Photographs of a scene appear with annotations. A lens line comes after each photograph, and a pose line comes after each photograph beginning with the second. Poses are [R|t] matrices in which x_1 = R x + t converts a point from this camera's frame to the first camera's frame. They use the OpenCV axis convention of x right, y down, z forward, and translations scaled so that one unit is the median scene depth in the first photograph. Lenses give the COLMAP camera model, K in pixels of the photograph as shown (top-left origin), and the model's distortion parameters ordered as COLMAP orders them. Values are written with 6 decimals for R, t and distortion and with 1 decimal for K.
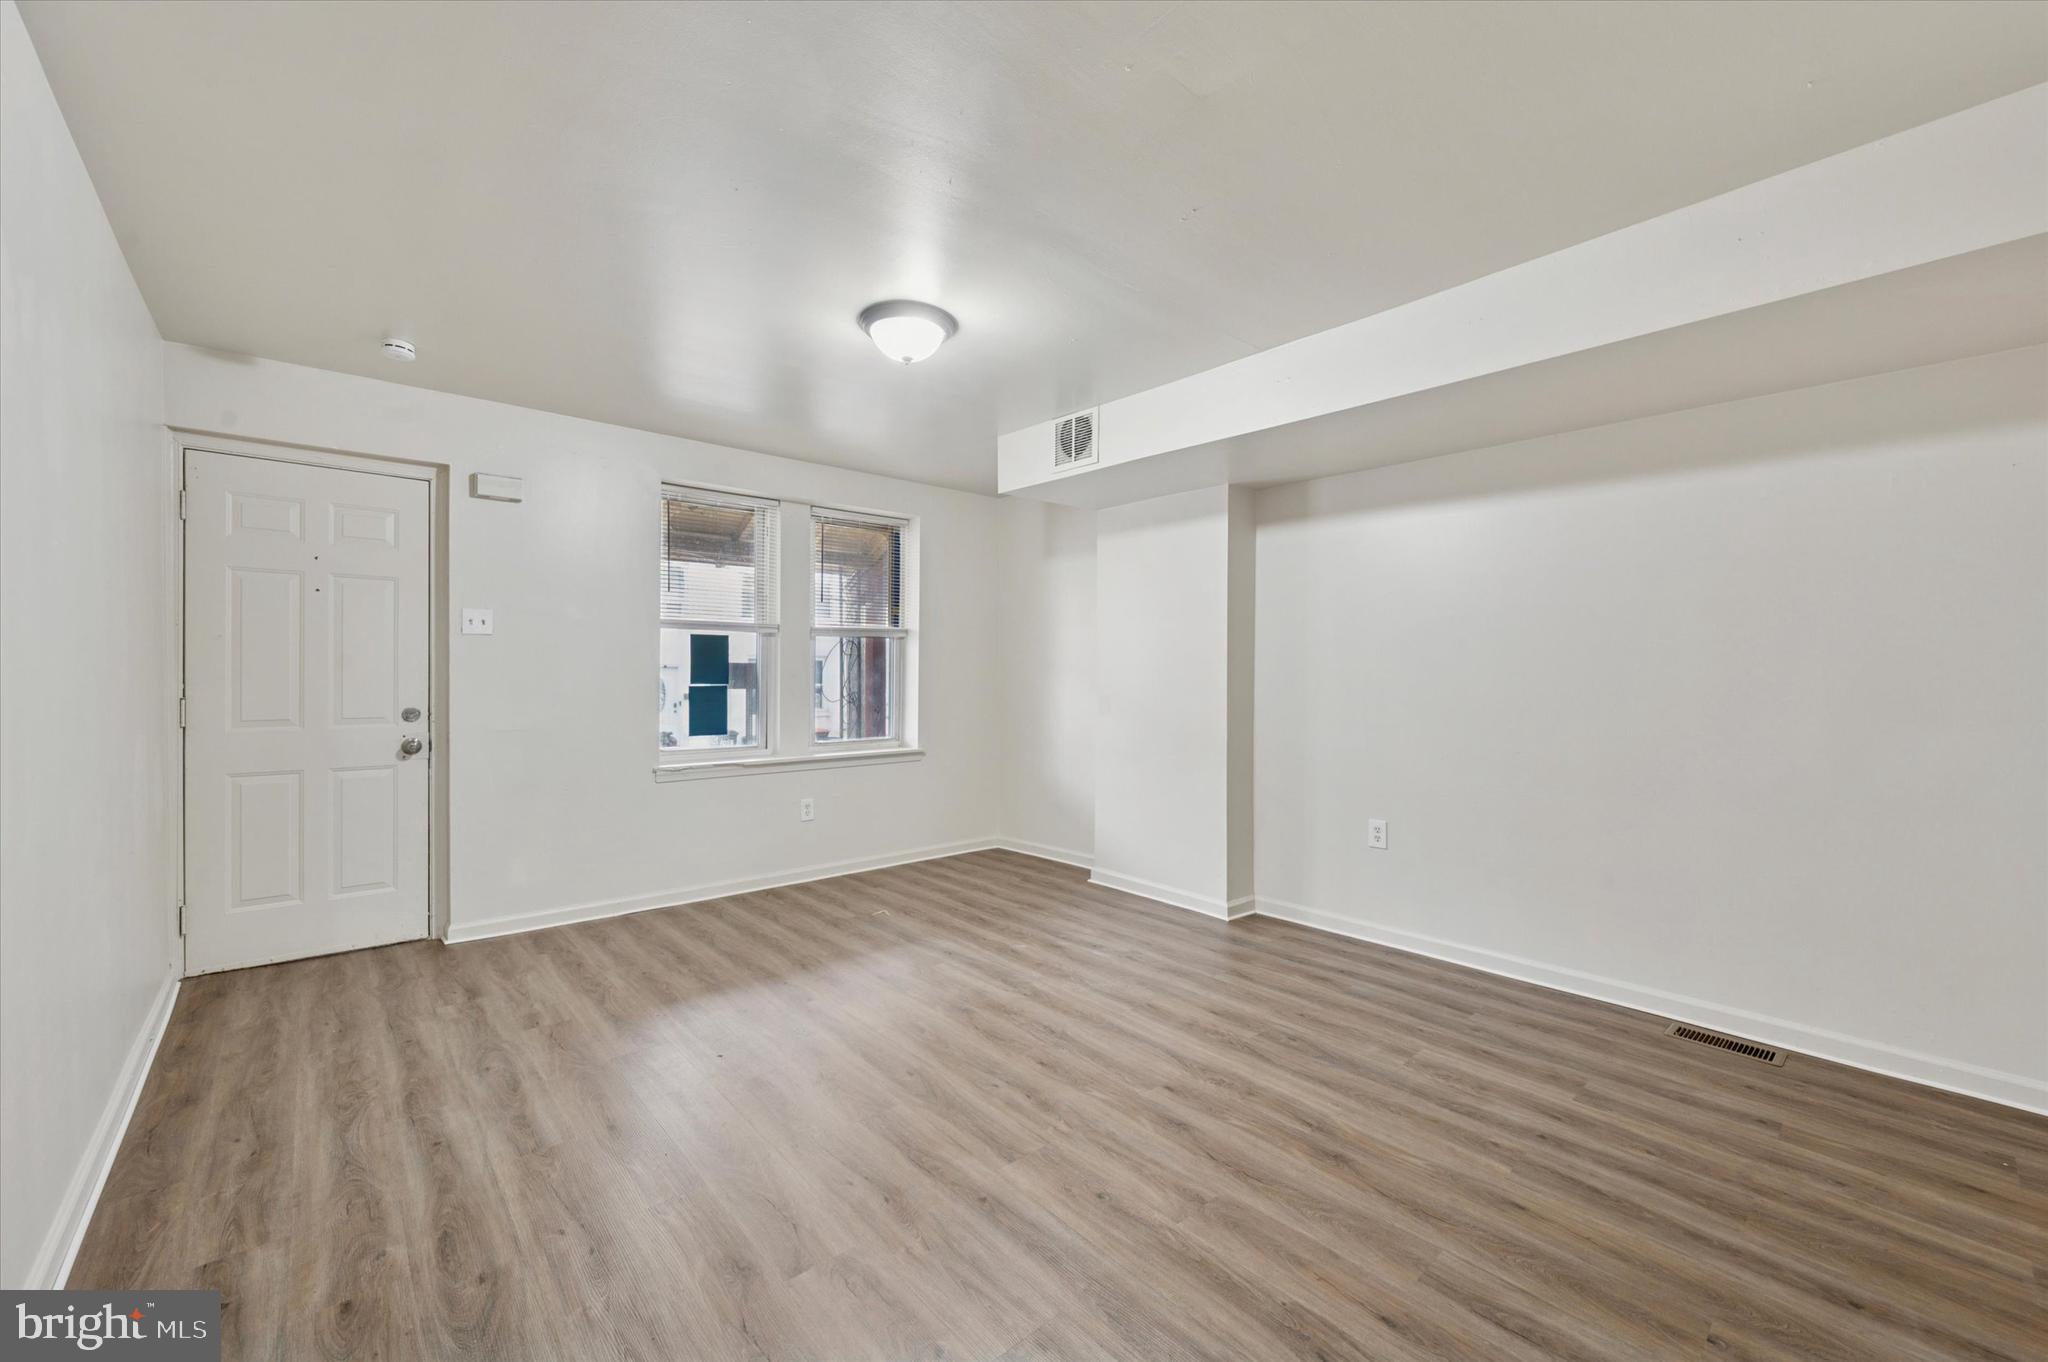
lens RADIAL K [[814.5, 0, 1041.3], [0, 814.5, 671.8], [0, 0, 1]] dist [0.003367, 0.000986]
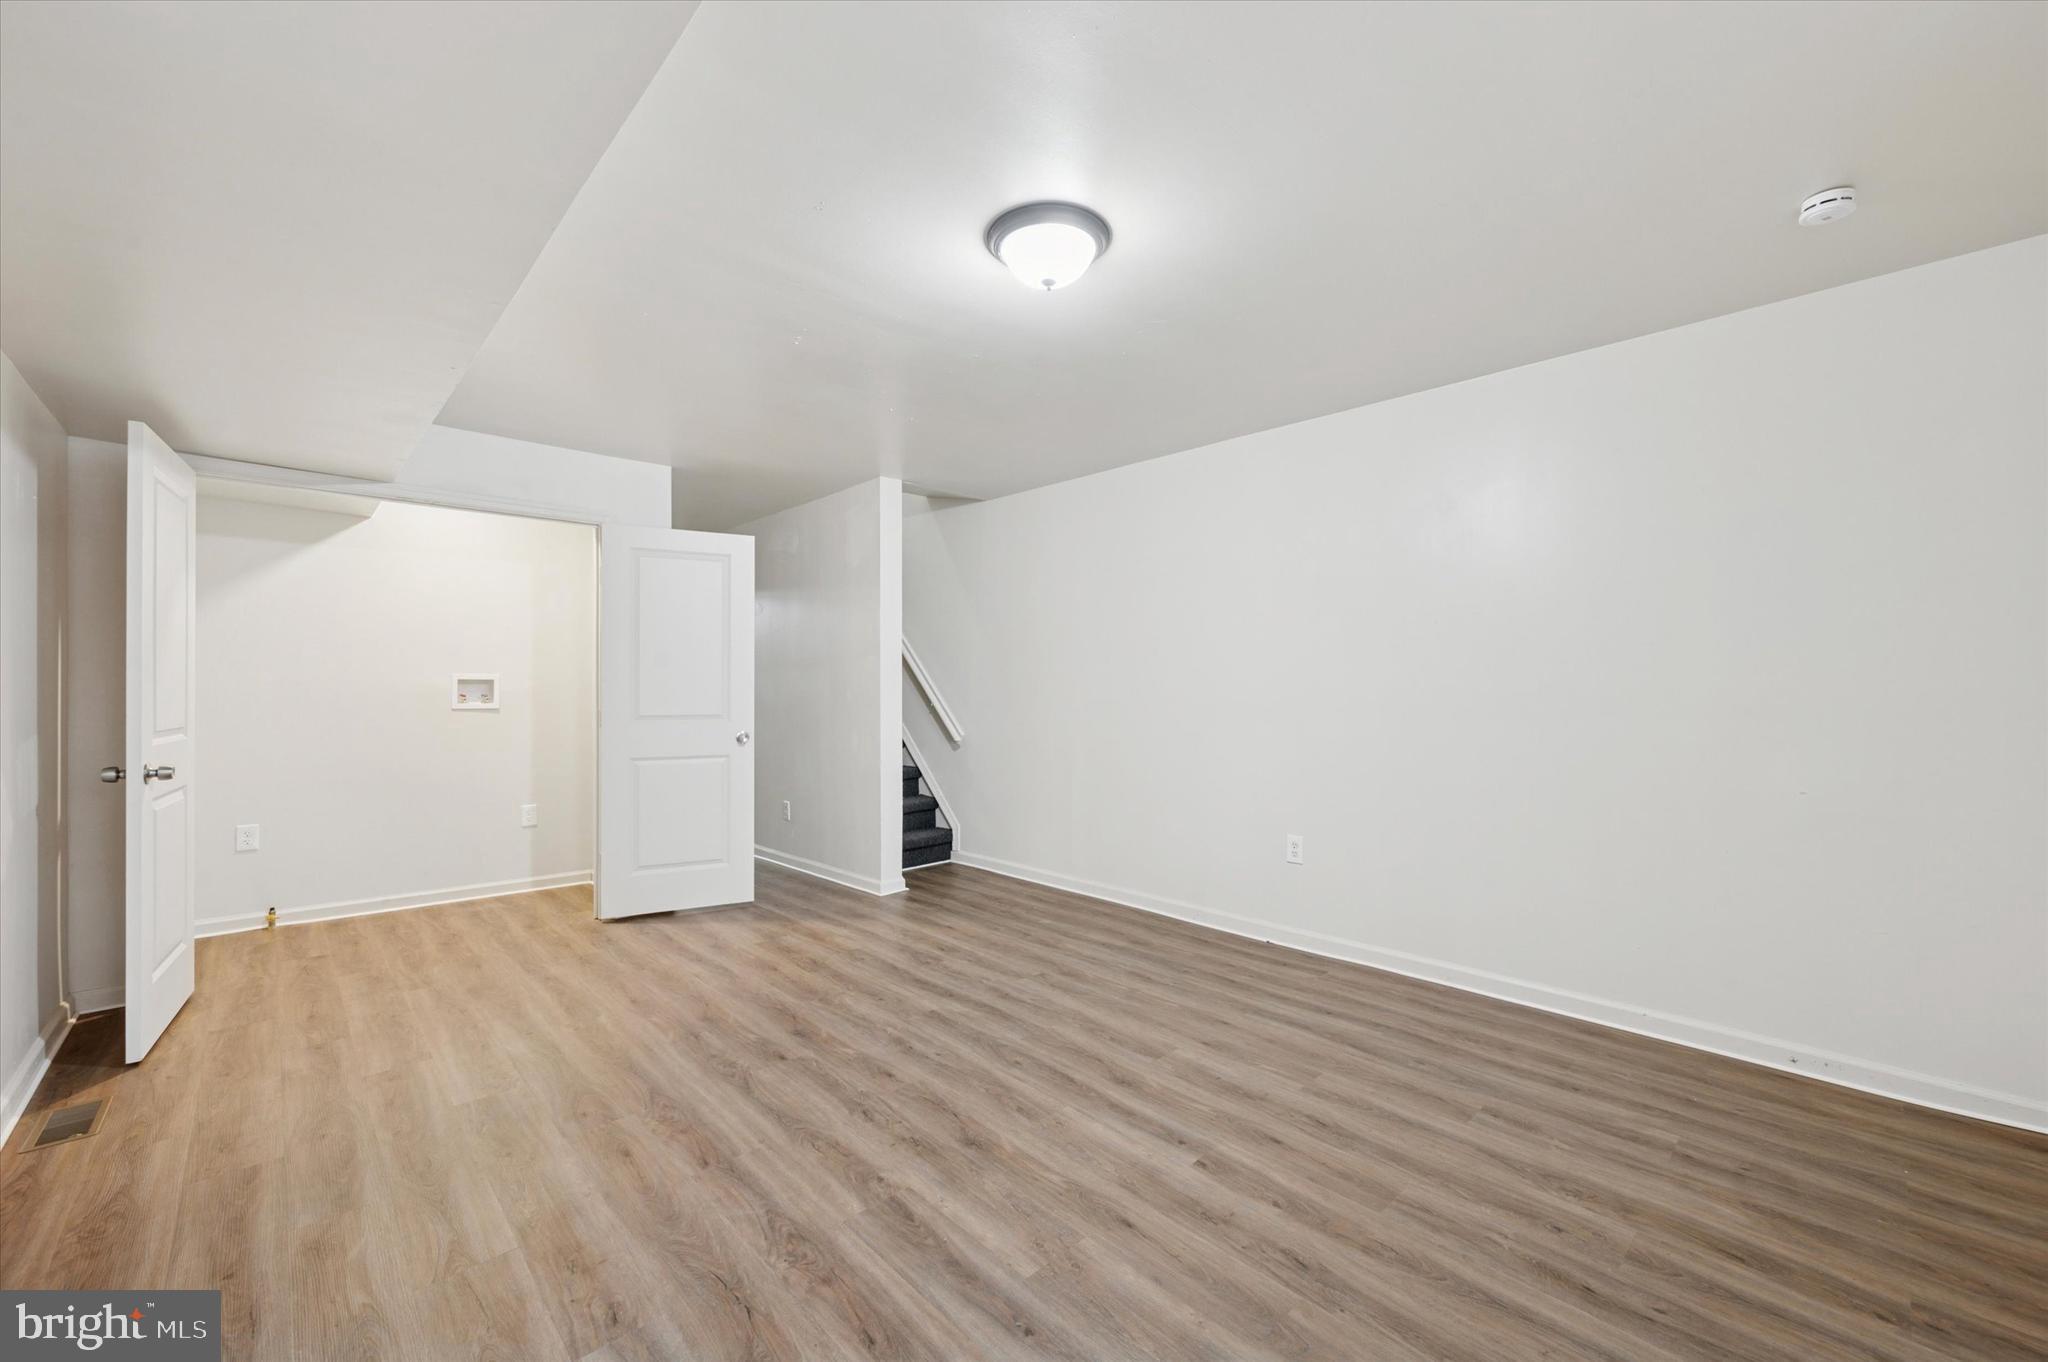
lens RADIAL K [[814.5, 0, 1024.4], [0, 814.5, 683.6], [0, 0, 1]] dist [0.003367, 0.000986]
pose [[-0.999956, -0.001795, -0.009181, -0.140163], [-0.001734, 0.999977, -0.006590, 0.005226], [0.009192, -0.006573, -0.999936, 1.825826]]
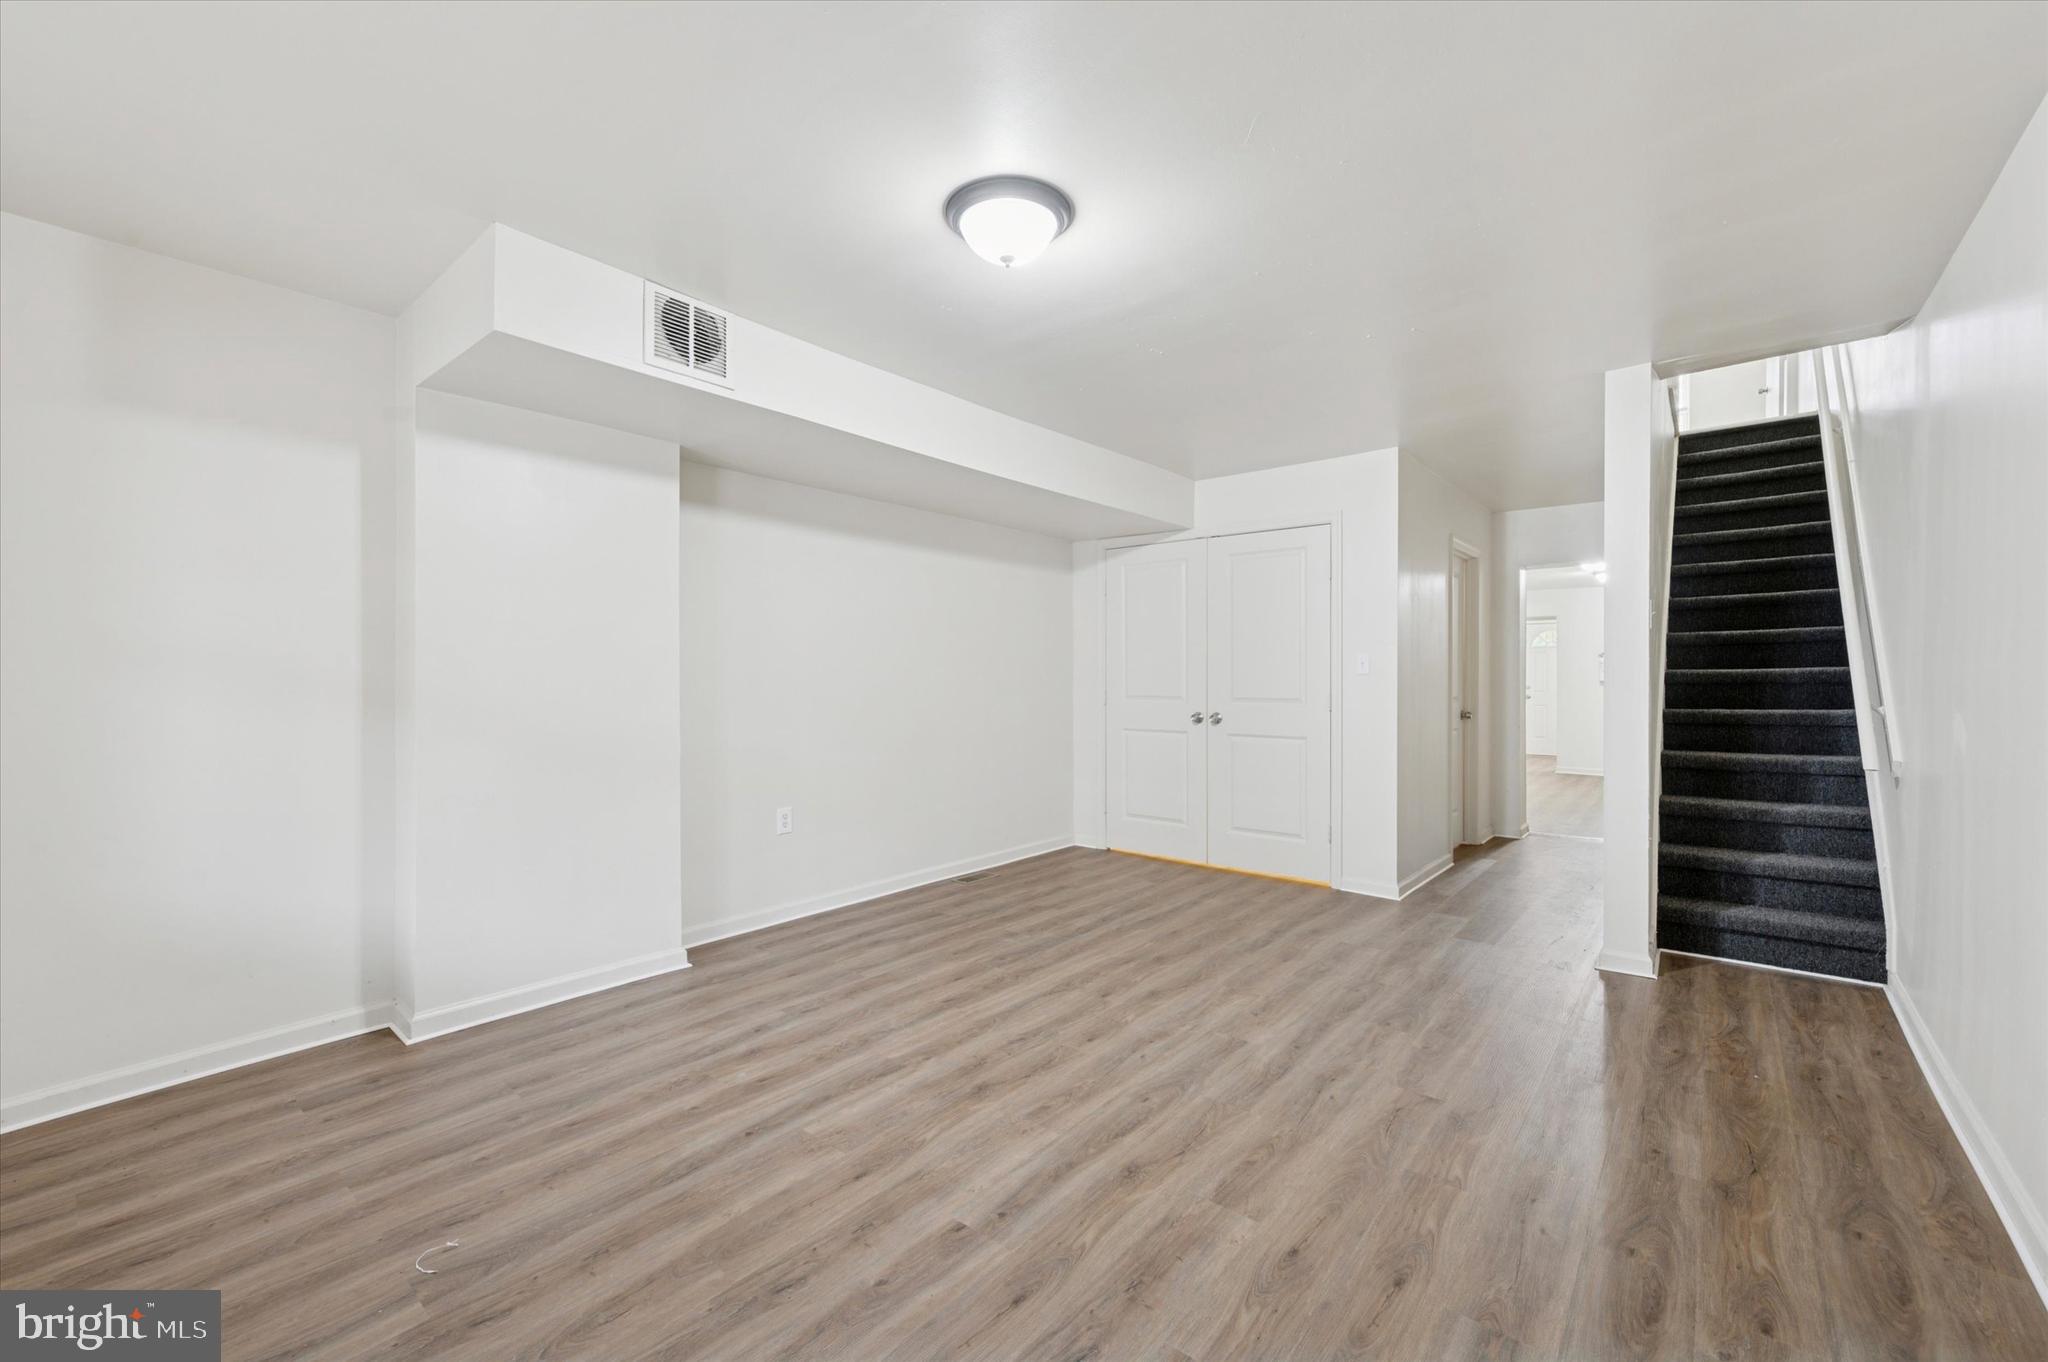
lens RADIAL K [[814.5, 0, 1018.7], [0, 814.5, 685.3], [0, 0, 1]] dist [0.003367, 0.000986]
pose [[-0.129302, -0.016217, 0.991473, -0.942026], [-0.000673, 0.999867, 0.016267, -0.000086], [-0.991605, 0.001437, -0.129296, 1.119424]]
